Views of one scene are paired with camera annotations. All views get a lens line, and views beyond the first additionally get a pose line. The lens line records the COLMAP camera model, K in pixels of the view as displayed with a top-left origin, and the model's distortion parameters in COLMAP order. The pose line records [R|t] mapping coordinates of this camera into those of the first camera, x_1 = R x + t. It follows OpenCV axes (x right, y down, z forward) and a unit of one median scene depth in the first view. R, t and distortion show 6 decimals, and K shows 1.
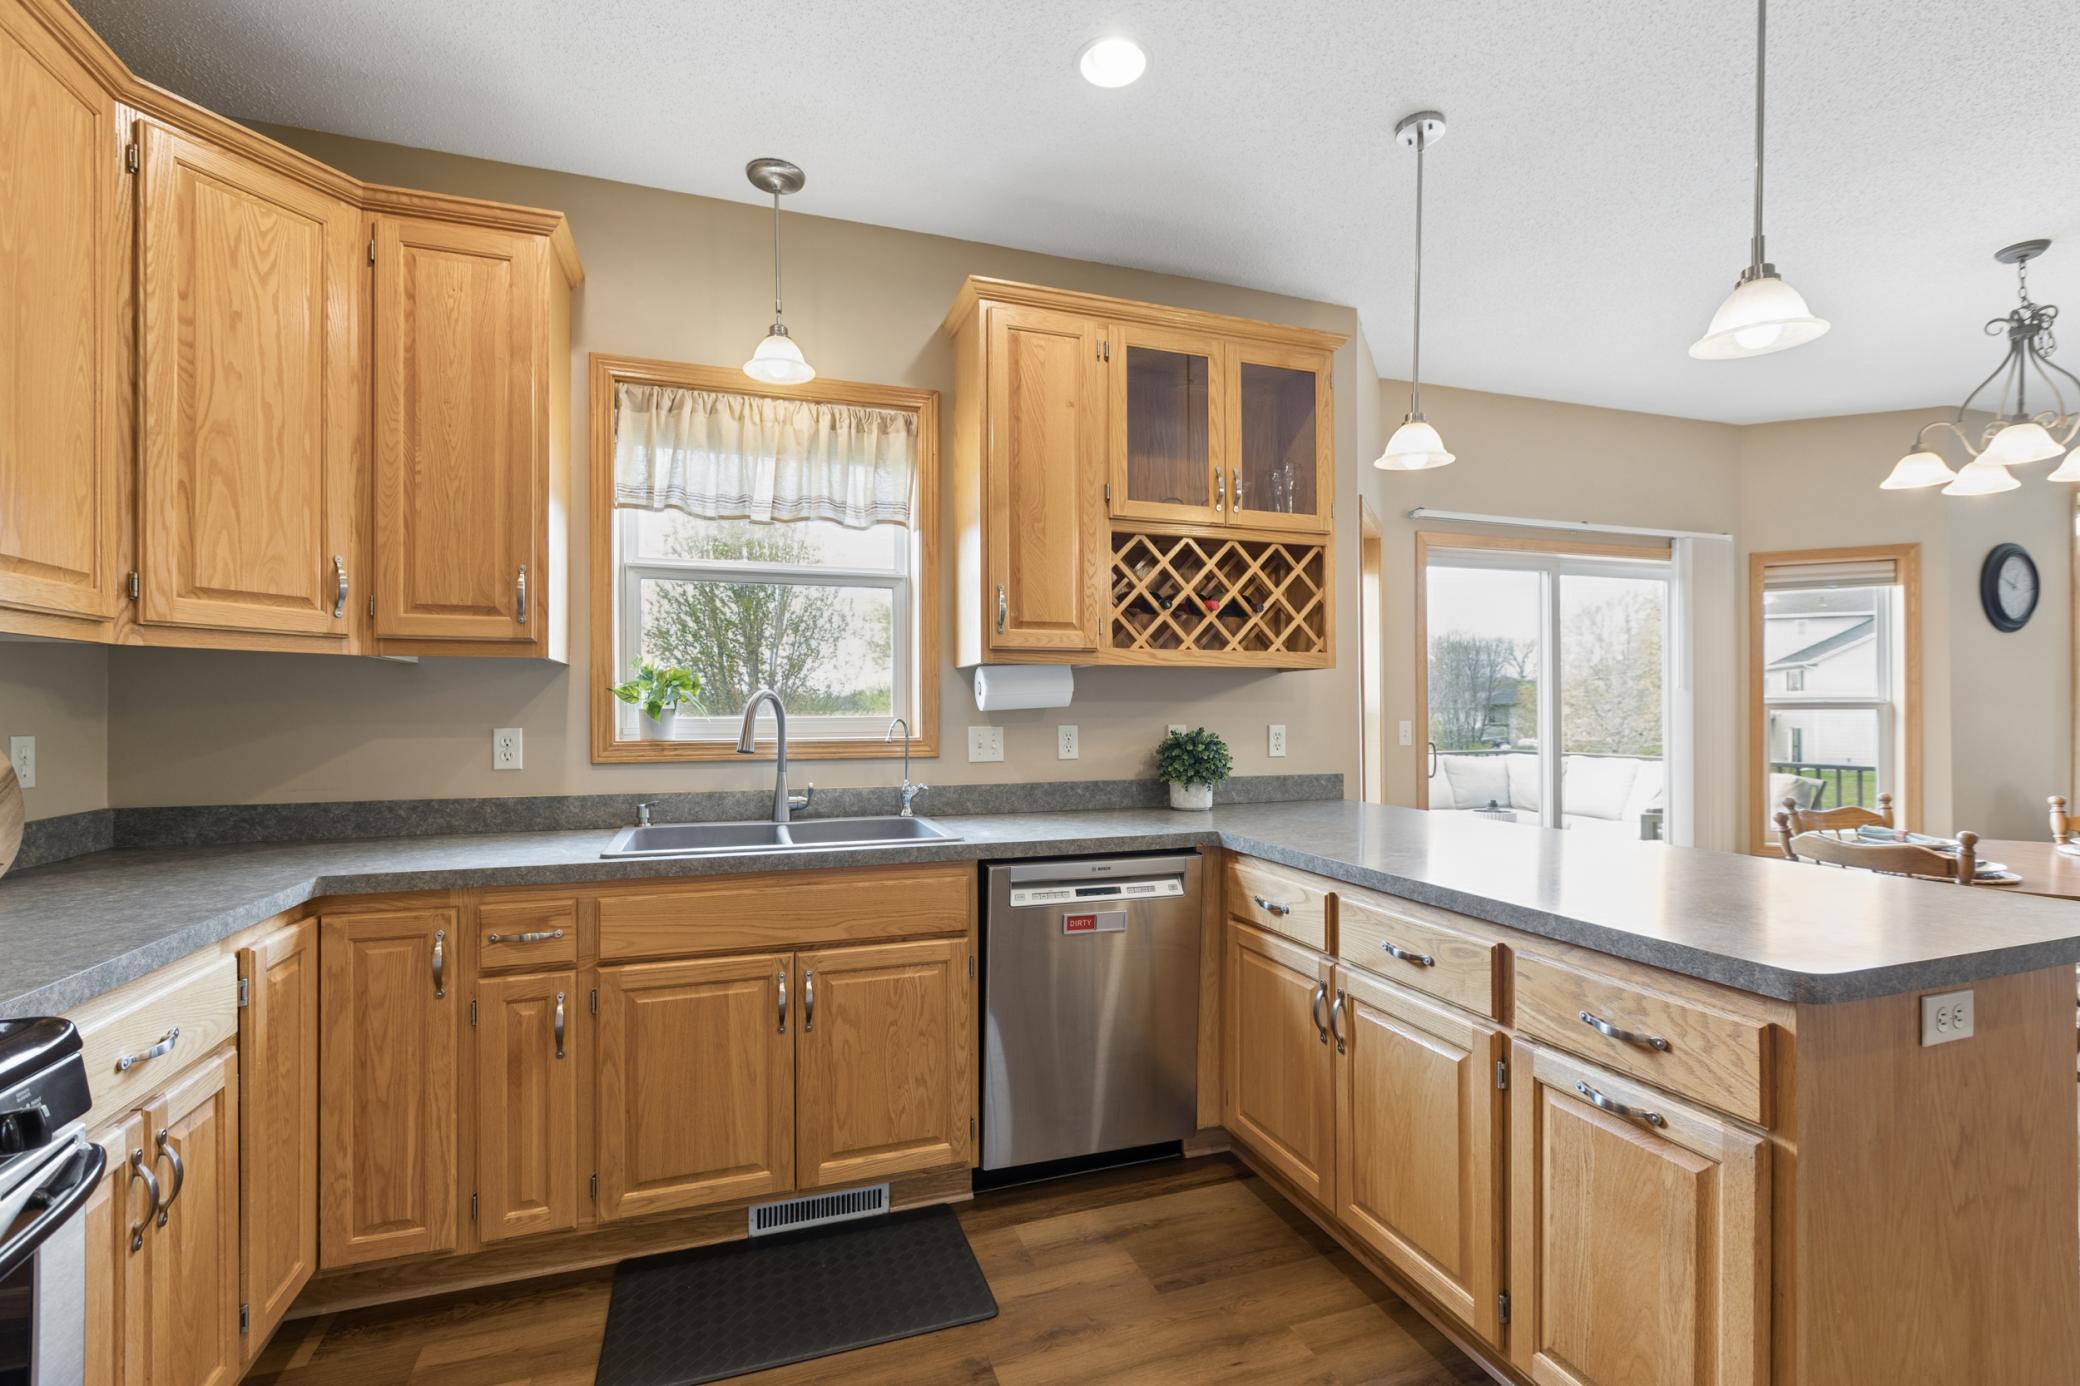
lens RADIAL K [[926.6, 0, 1049.9], [0, 926.6, 708.2], [0, 0, 1]] dist [-0.001925, -0.001690]
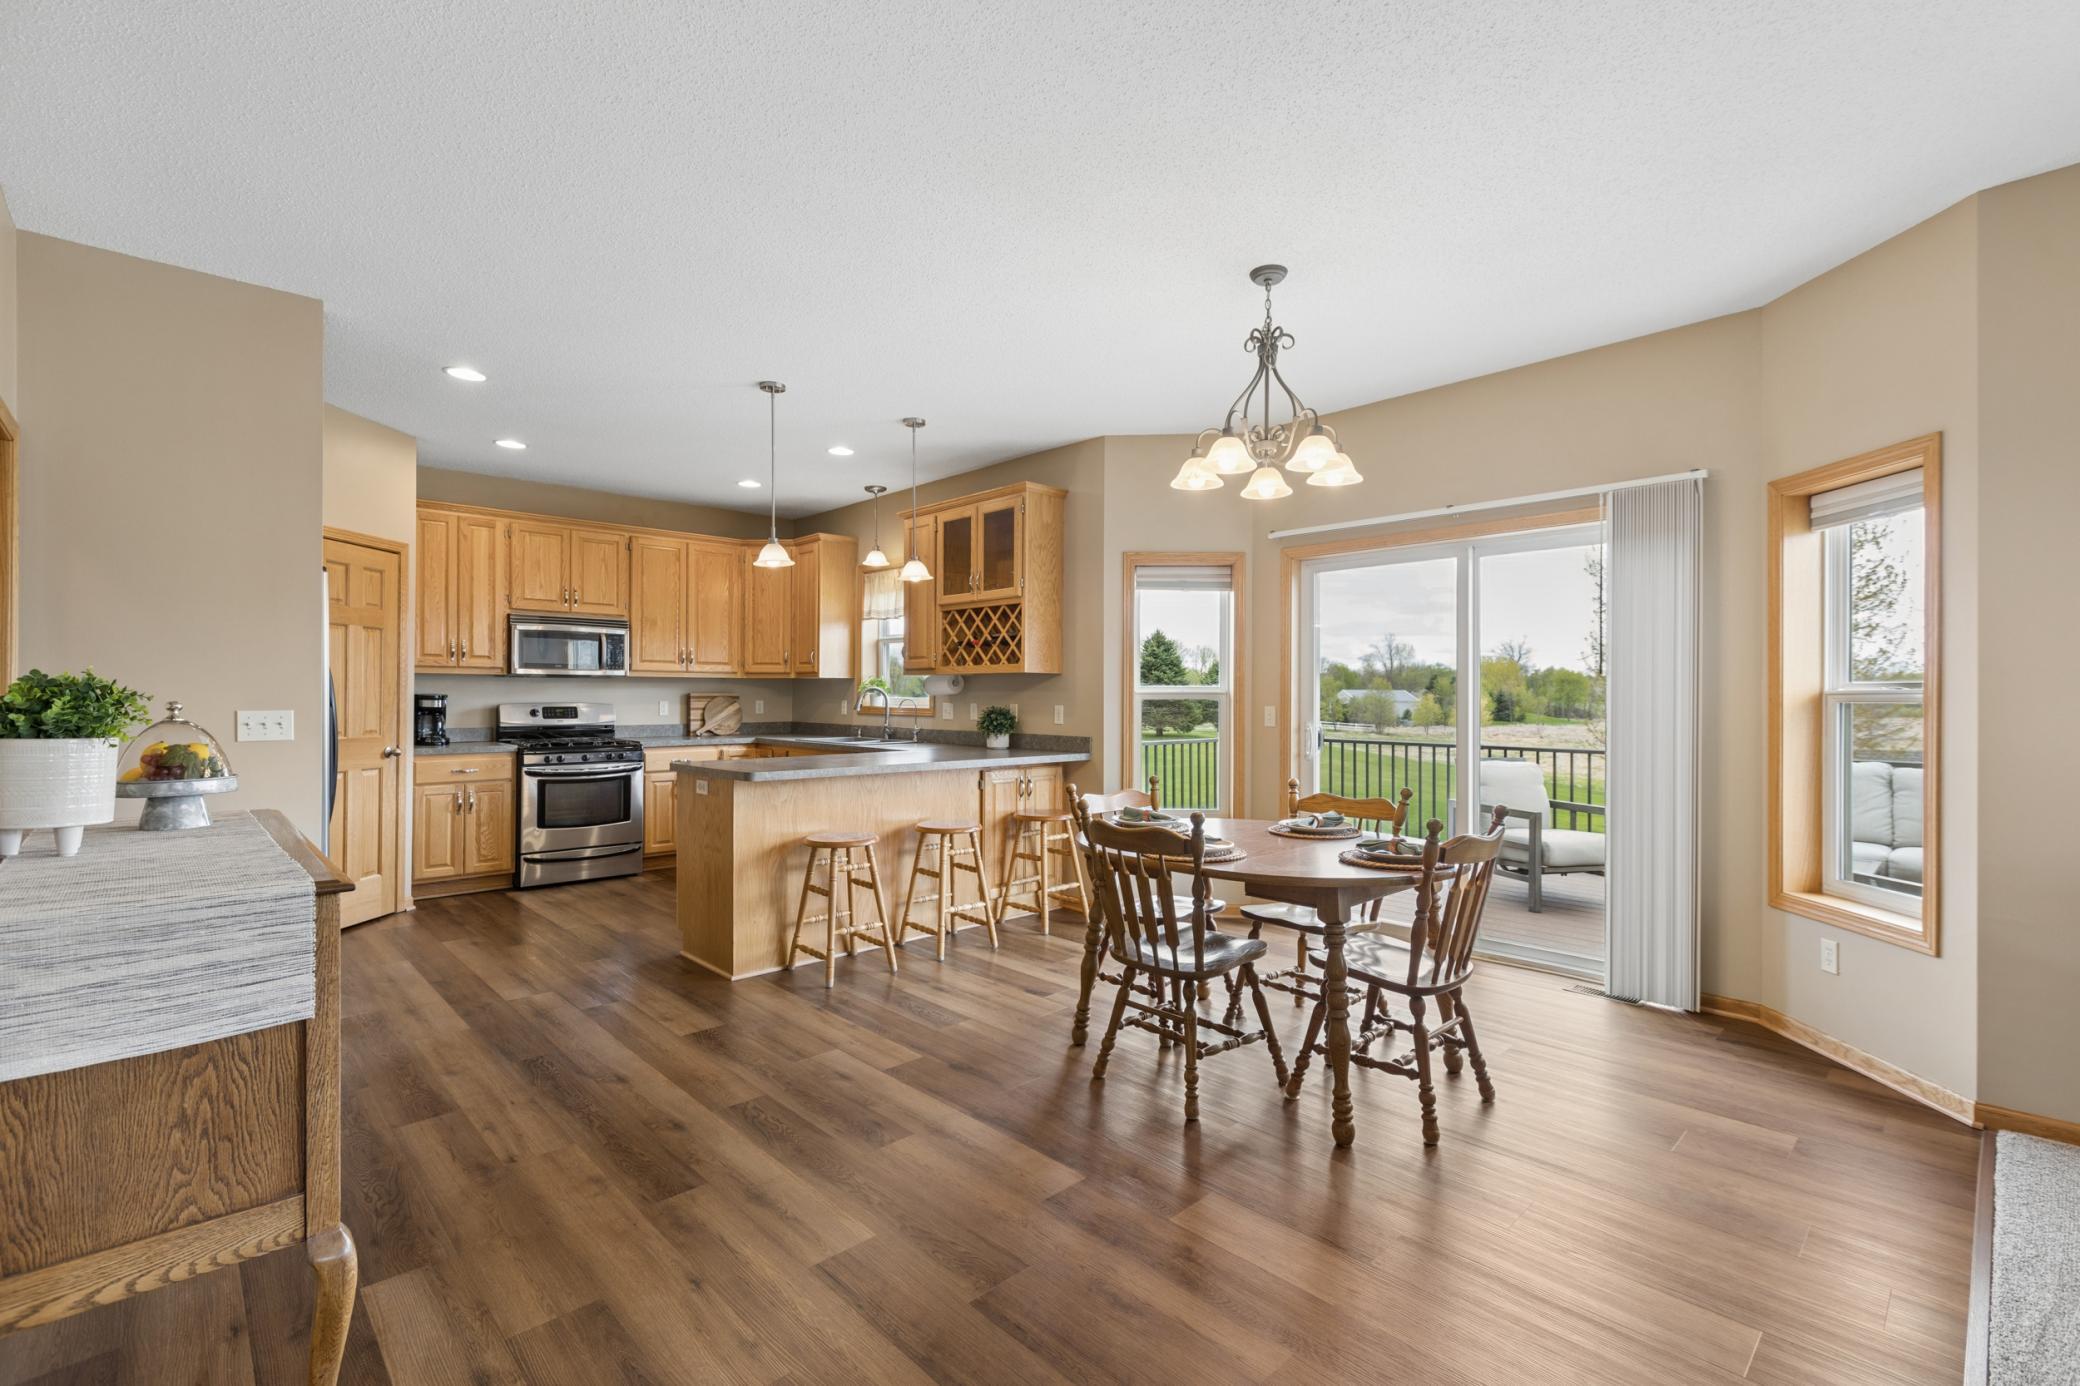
lens RADIAL K [[926.6, 0, 1040.0], [0, 926.6, 693.5], [0, 0, 1]] dist [-0.001925, -0.001690]
pose [[0.403971, 0.003711, -0.914764, 2.090631], [-0.002224, 0.999993, 0.003074, -0.009582], [0.914769, 0.000793, 0.403976, 0.348276]]
